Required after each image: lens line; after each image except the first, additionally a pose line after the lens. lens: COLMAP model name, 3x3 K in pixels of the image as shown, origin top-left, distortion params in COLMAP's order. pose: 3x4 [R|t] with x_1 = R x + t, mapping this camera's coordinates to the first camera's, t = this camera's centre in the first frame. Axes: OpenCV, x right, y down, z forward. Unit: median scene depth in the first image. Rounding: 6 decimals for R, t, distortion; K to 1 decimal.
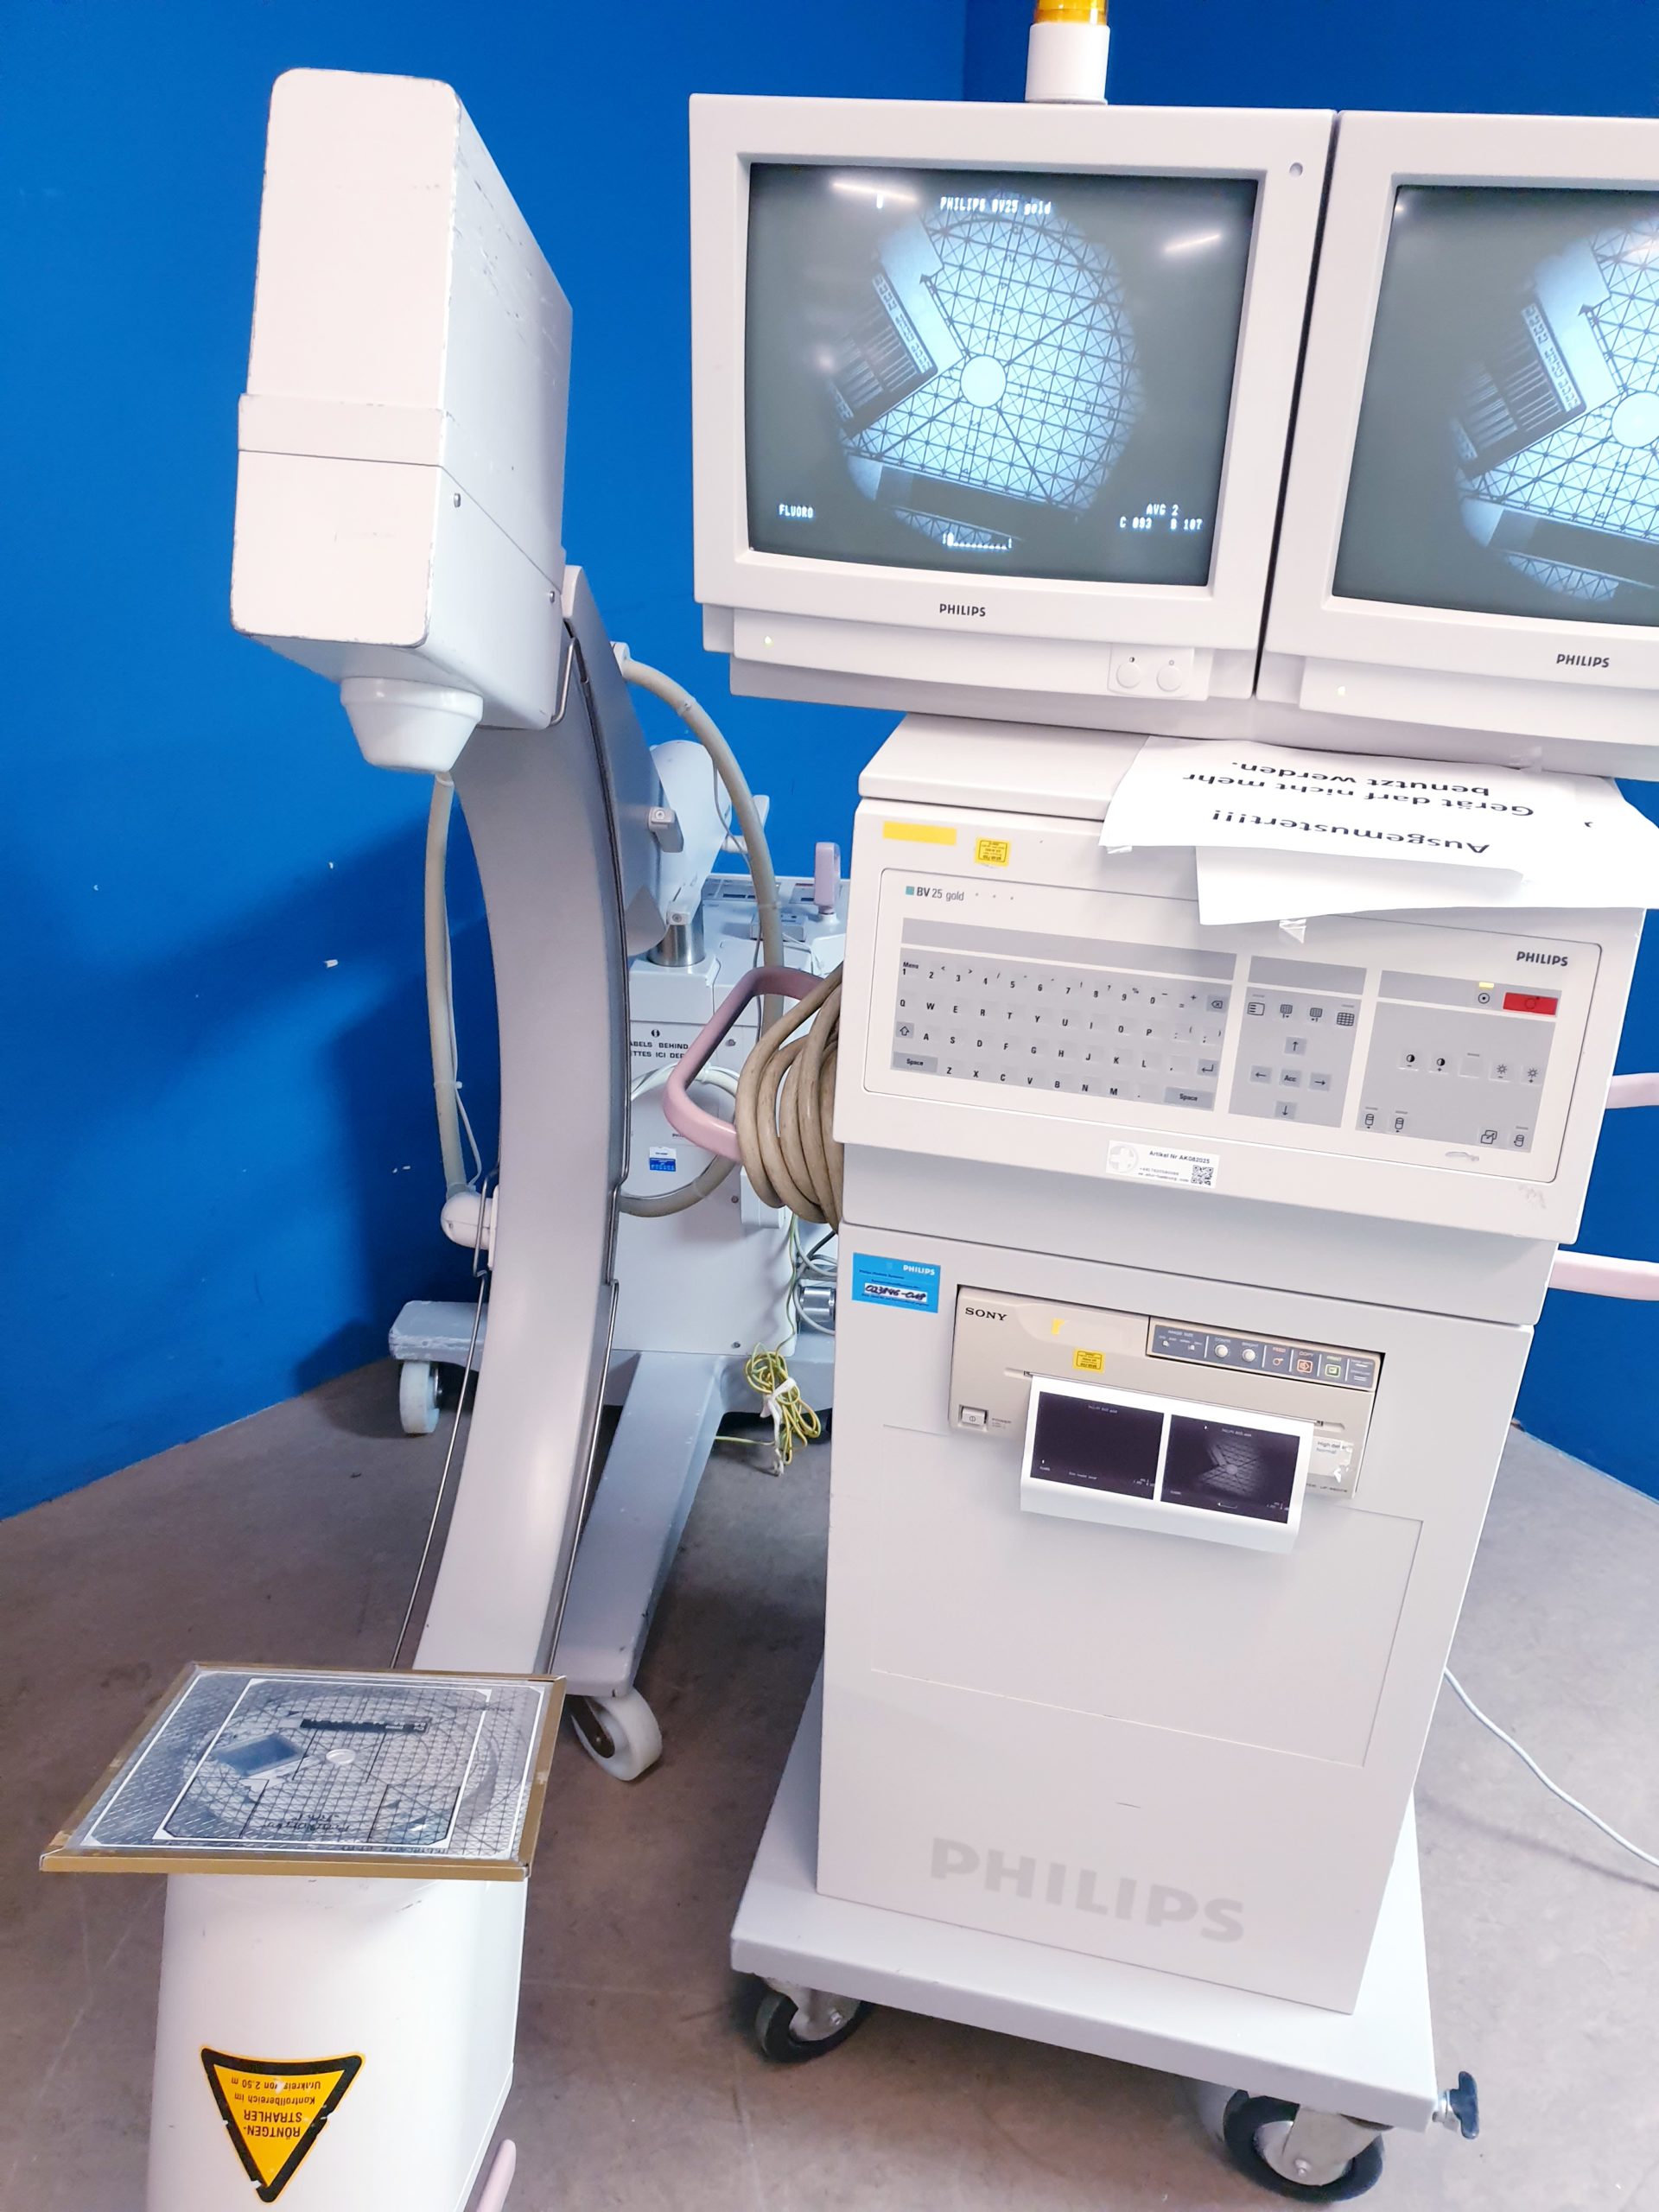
lens RADIAL K [[1695.5, 0, 851.9], [0, 1695.5, 1105.4], [0, 0, 1]] dist [0.002321, -0.003601]
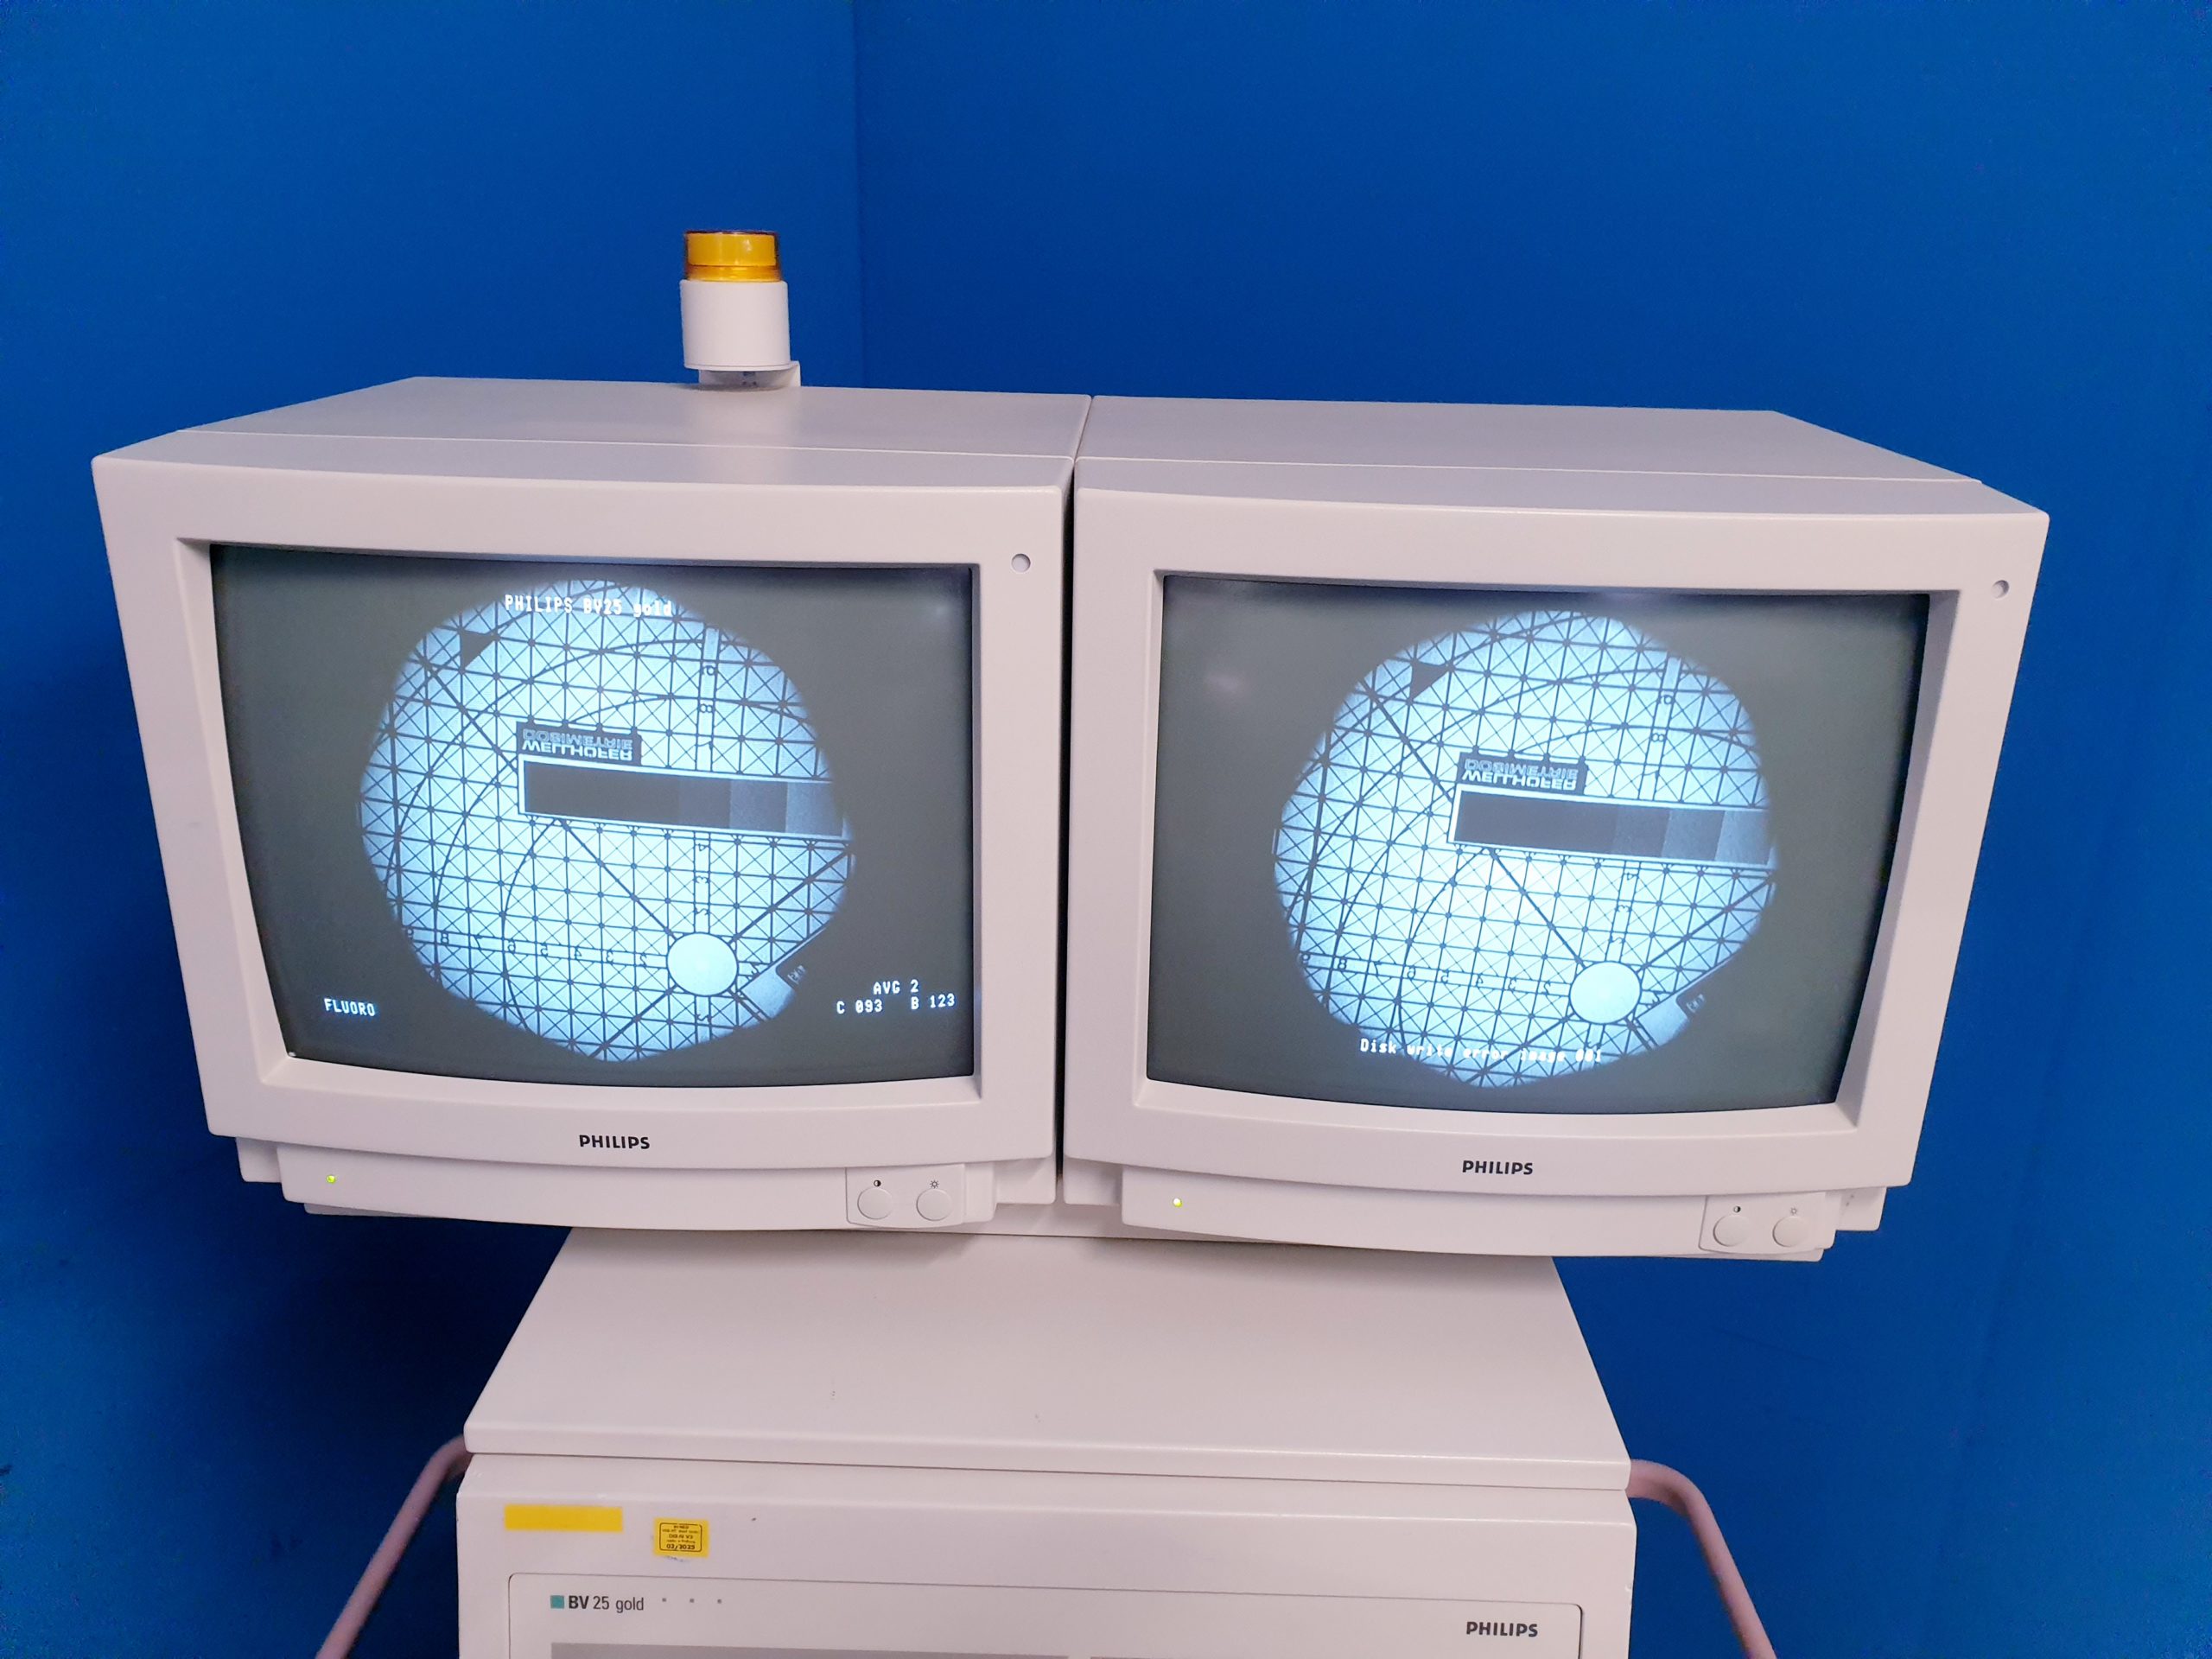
lens RADIAL K [[1695.5, 0, 1121.9], [0, 1695.5, 822.7], [0, 0, 1]] dist [0.002321, -0.003601]
pose [[0.974212, -0.078552, 0.211521, 0.131177], [0.108445, 0.985078, -0.133643, -0.312405], [-0.197866, 0.153135, 0.968193, 0.301367]]
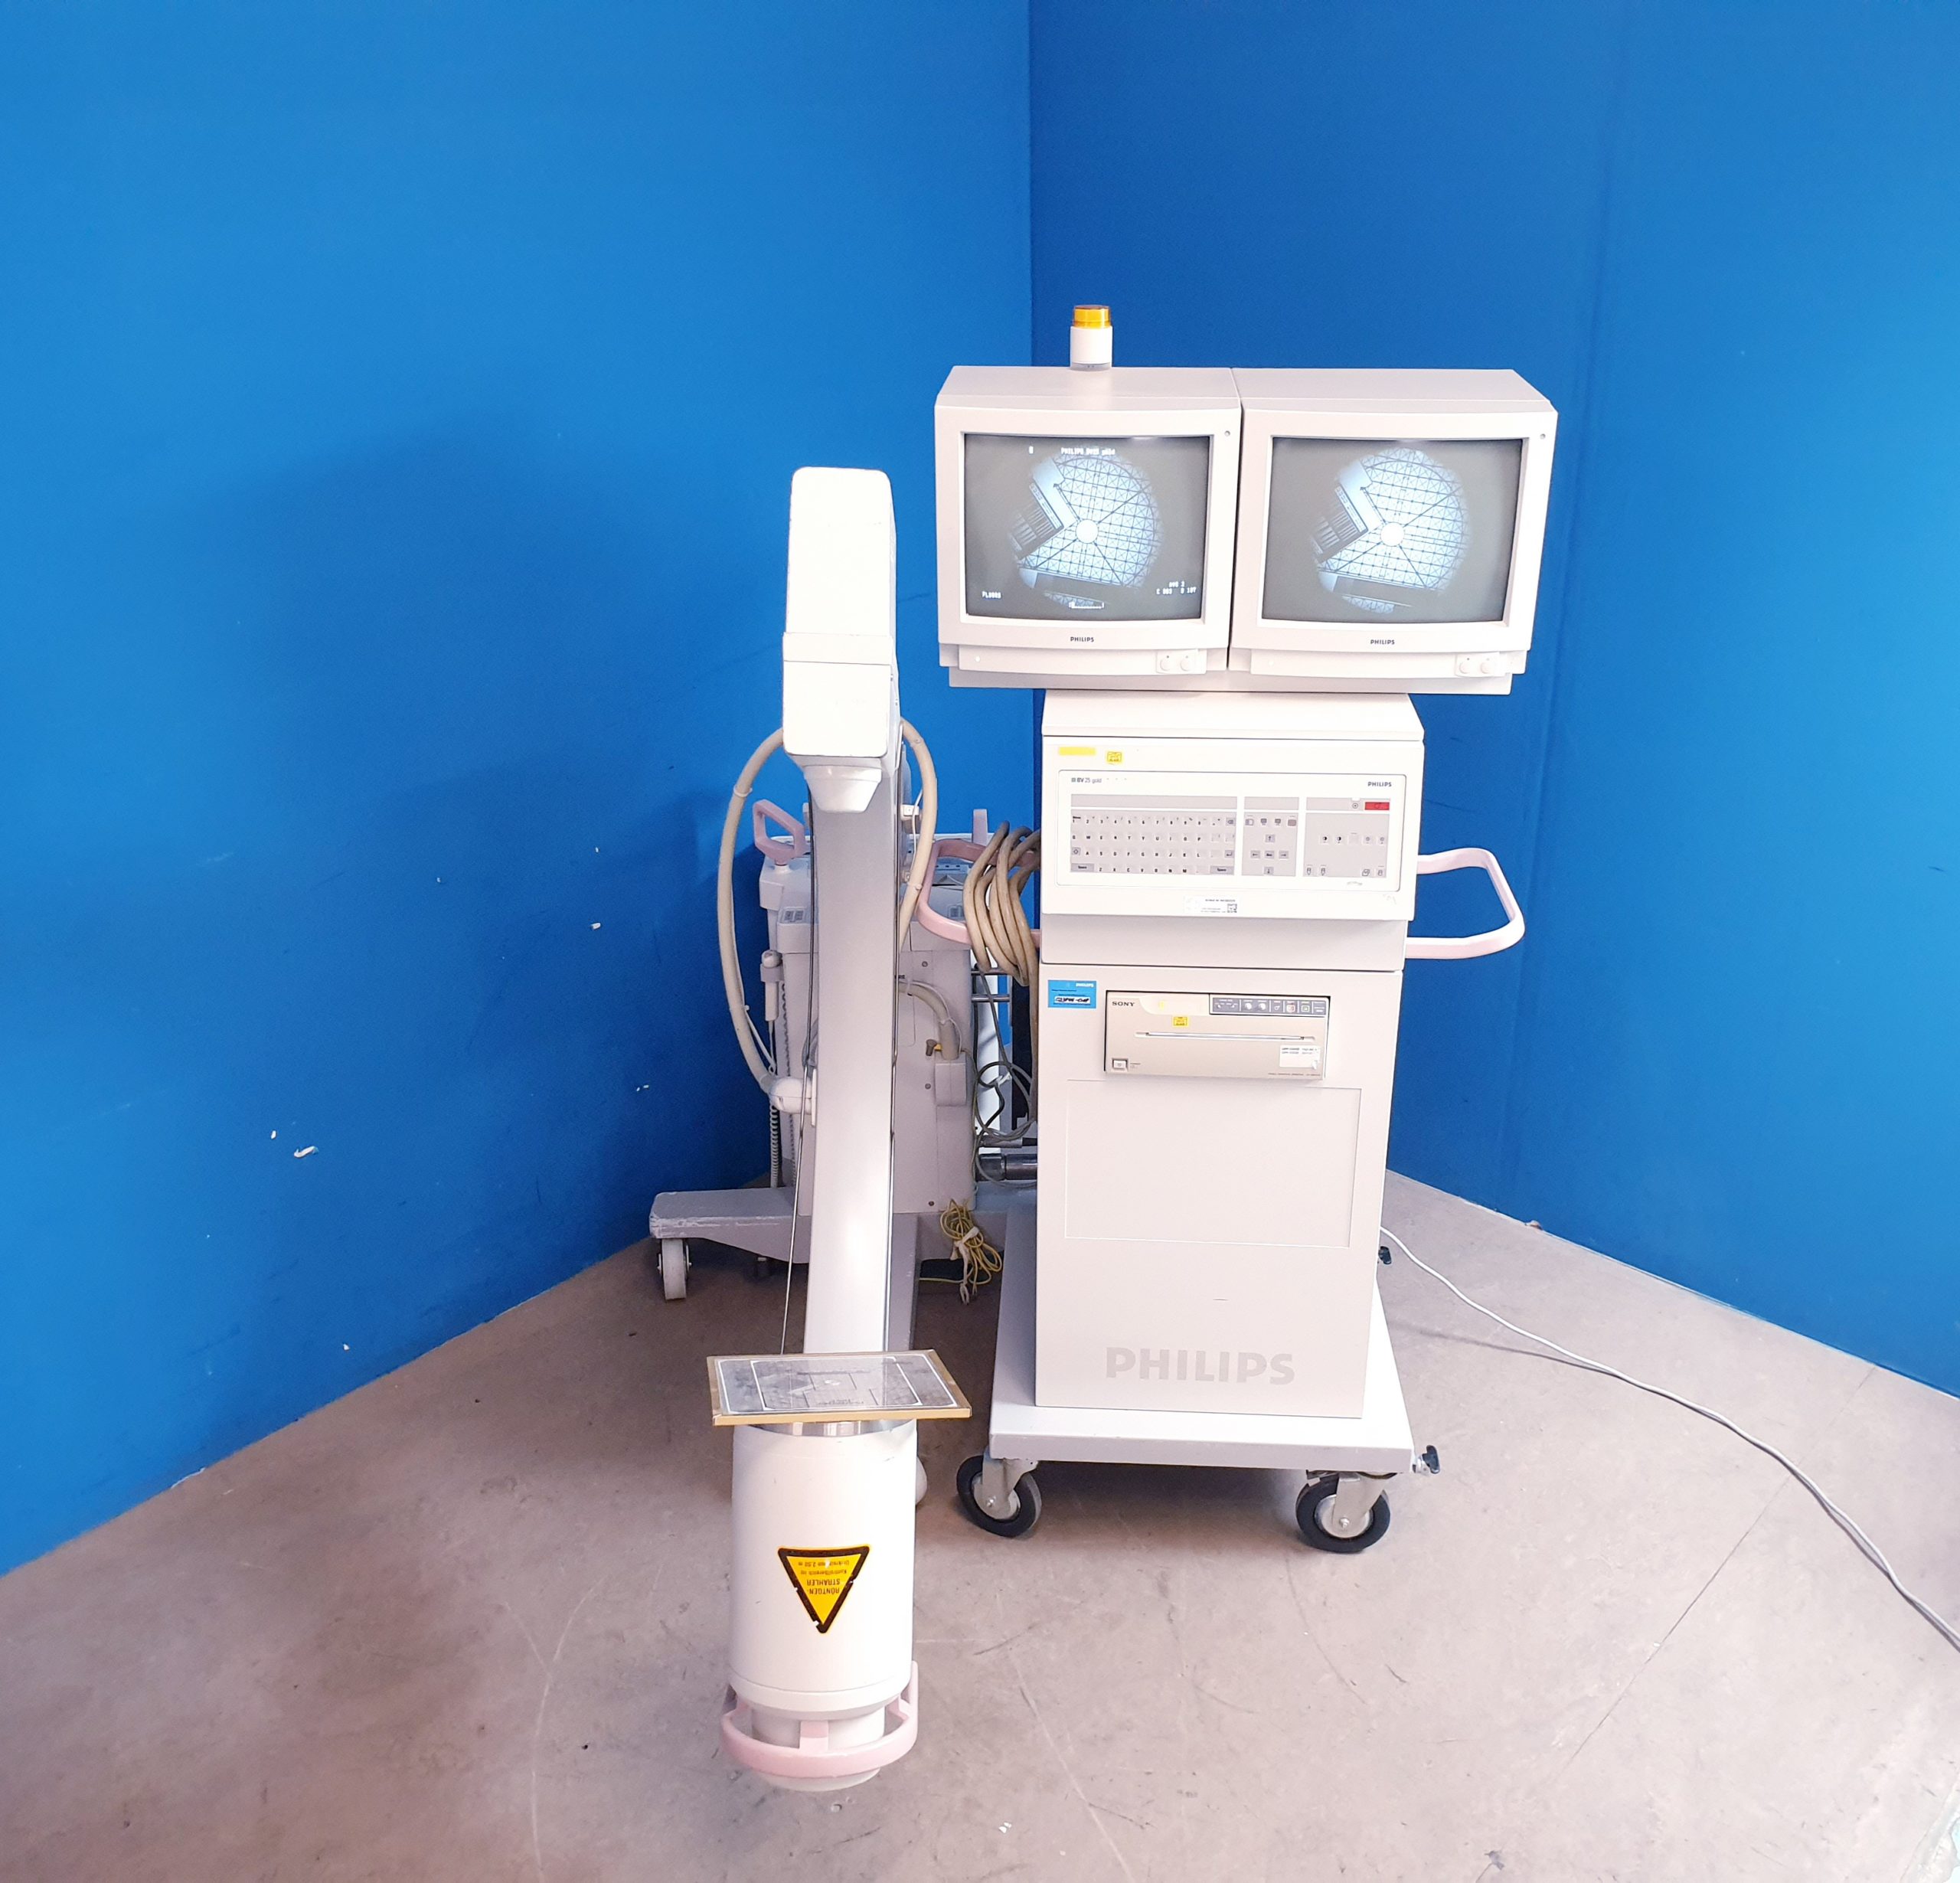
lens RADIAL K [[1901.3, 0, 1002.0], [0, 1901.3, 940.6], [0, 0, 1]] dist [0.154790, -0.532851]
pose [[0.983711, -0.099439, 0.149747, -0.406823], [0.109203, 0.992300, -0.058439, 0.183704], [-0.142783, 0.073840, 0.986996, -1.196493]]
